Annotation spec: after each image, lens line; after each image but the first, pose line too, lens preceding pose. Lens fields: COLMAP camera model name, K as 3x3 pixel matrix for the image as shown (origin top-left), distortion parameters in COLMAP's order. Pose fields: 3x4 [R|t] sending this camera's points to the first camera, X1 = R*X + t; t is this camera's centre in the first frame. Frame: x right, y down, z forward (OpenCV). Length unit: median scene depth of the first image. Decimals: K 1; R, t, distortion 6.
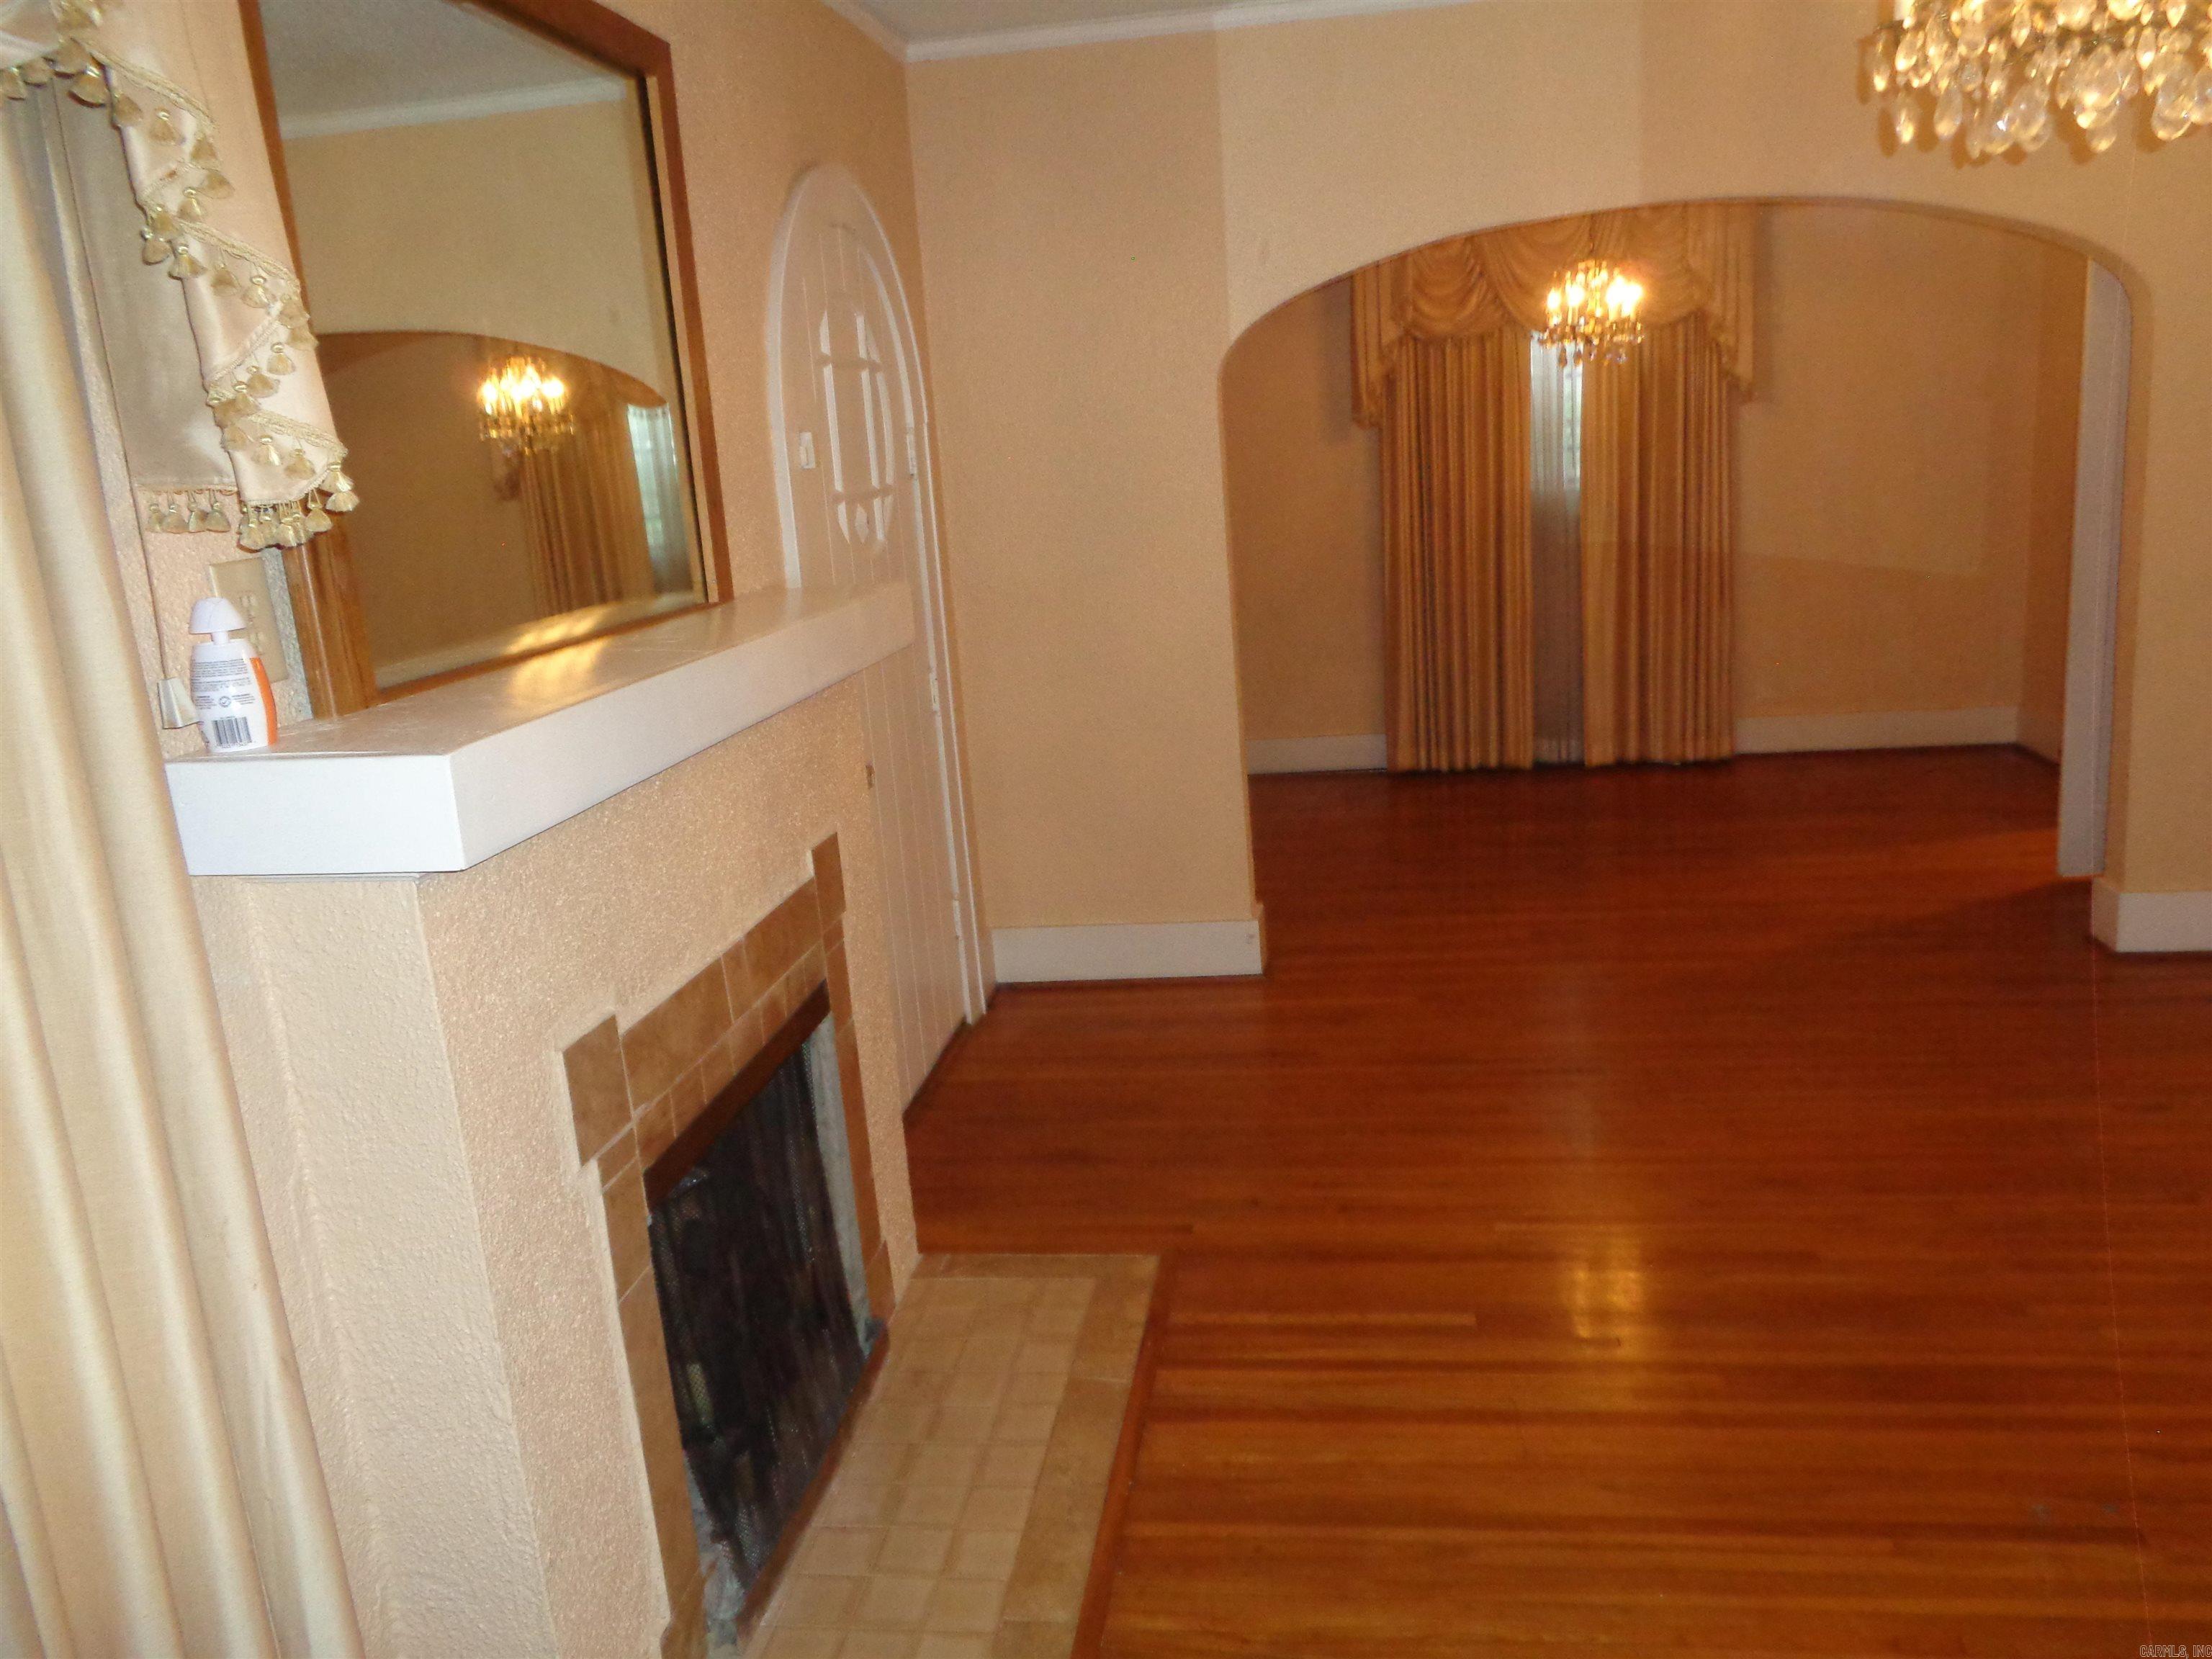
lens RADIAL K [[1652.1, 0, 1114.5], [0, 1652.1, 827.1], [0, 0, 1]] dist [-0.001247, 0.010924]
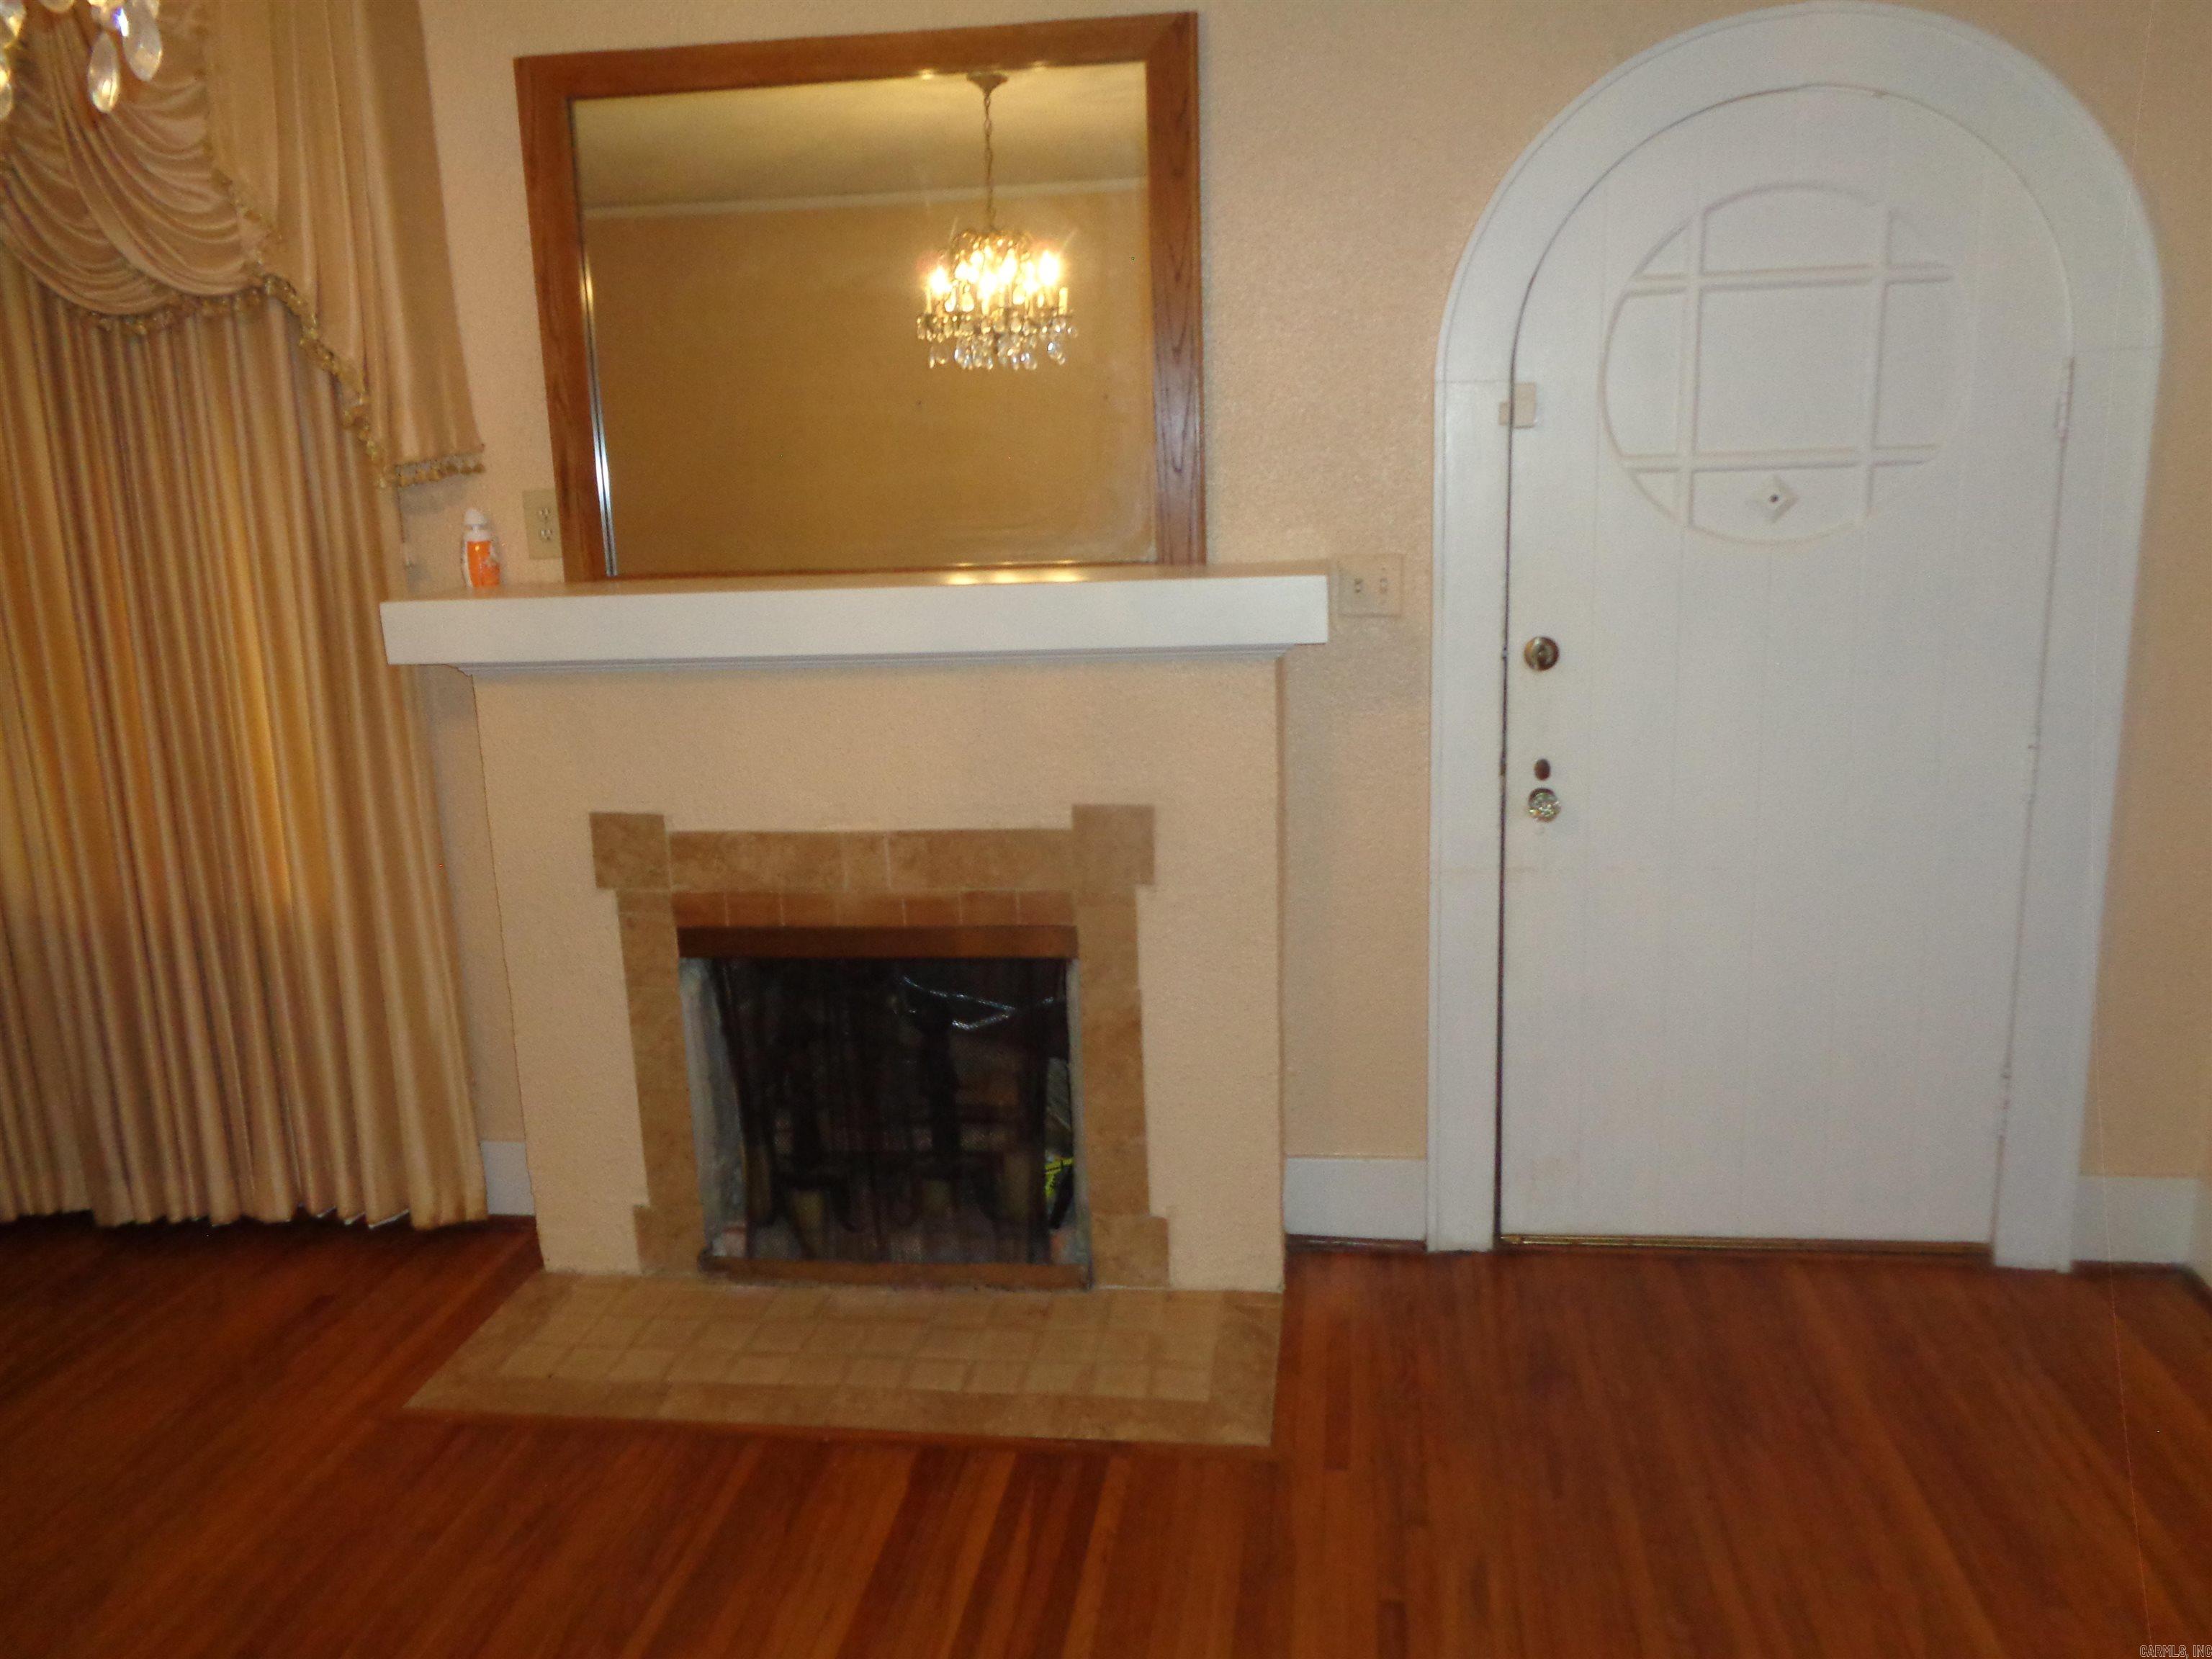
lens RADIAL K [[1705.4, 0, 1118.4], [0, 1705.4, 829.3], [0, 0, 1]] dist [0.015512, 0.003994]
pose [[-0.003846, 0.293764, -0.955870, 0.844547], [-0.188415, 0.938544, 0.289197, -0.287112], [0.982082, 0.181212, 0.051740, 0.952712]]
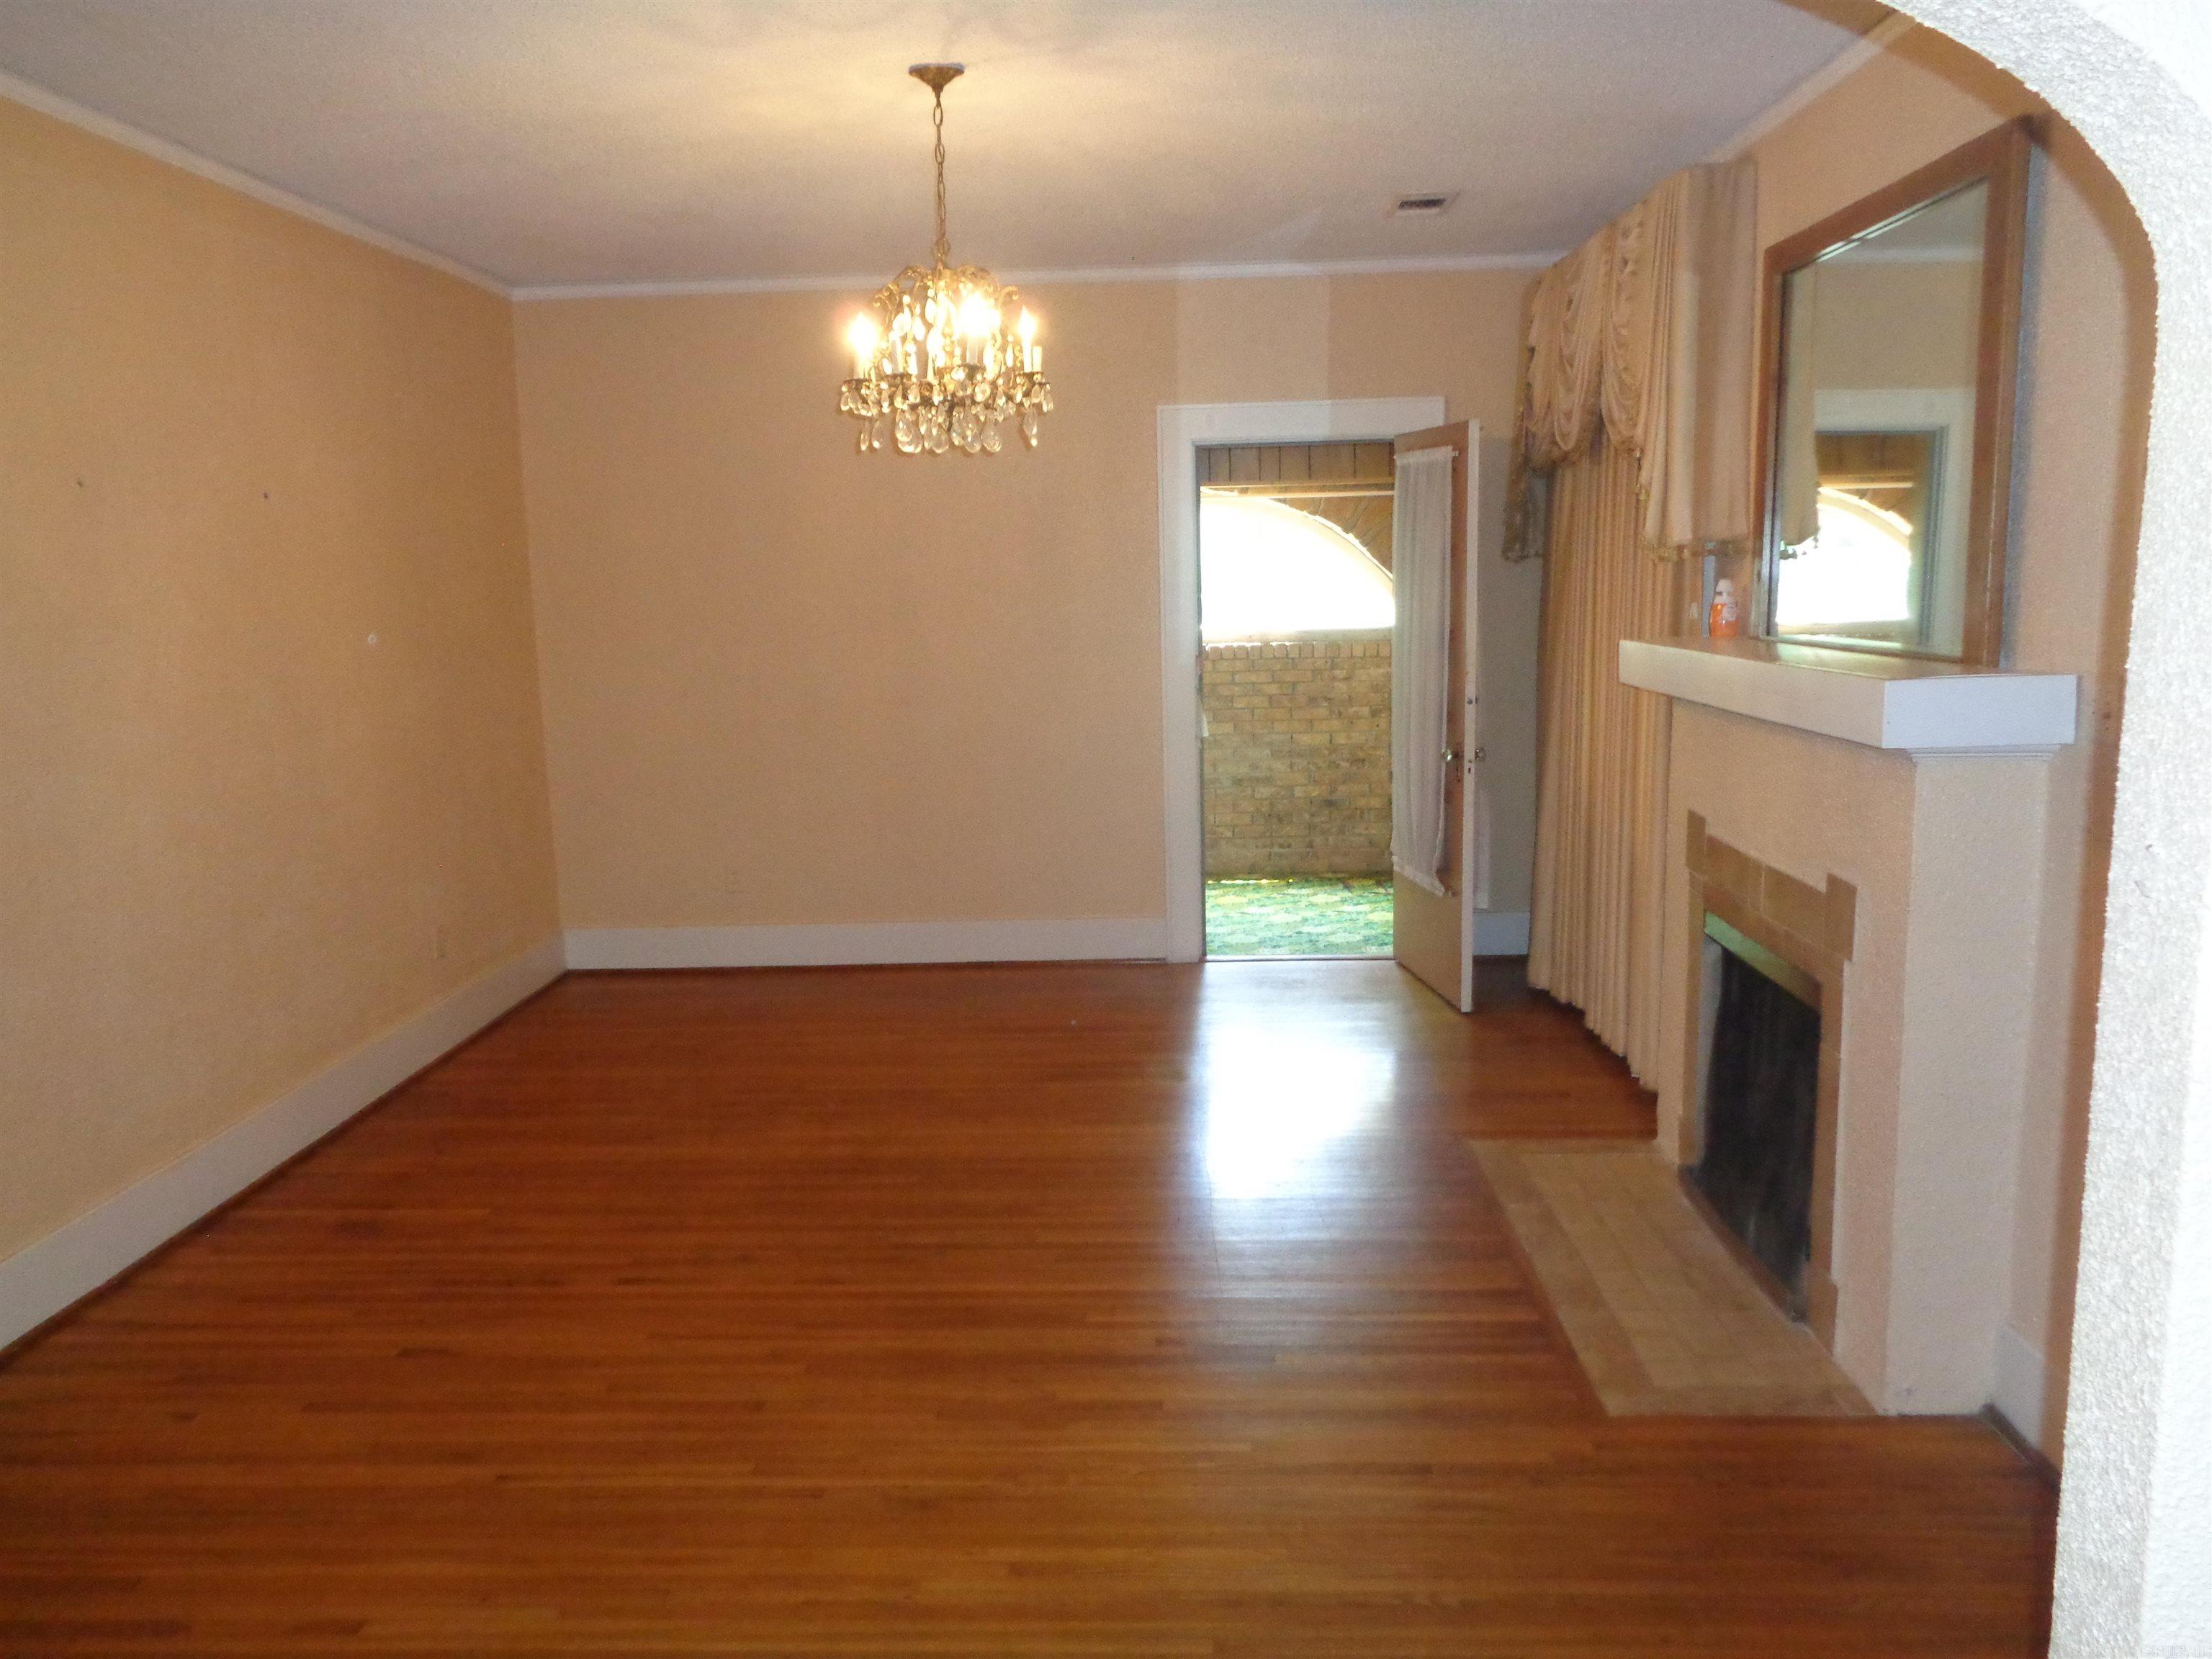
lens RADIAL K [[1652.1, 0, 1109.6], [0, 1652.1, 830.2], [0, 0, 1]] dist [-0.001247, 0.010924]
pose [[-0.991195, 0.105711, -0.079731, 0.394668], [0.067433, 0.921237, 0.383112, -0.478554], [0.113950, 0.374362, -0.920254, 1.946474]]
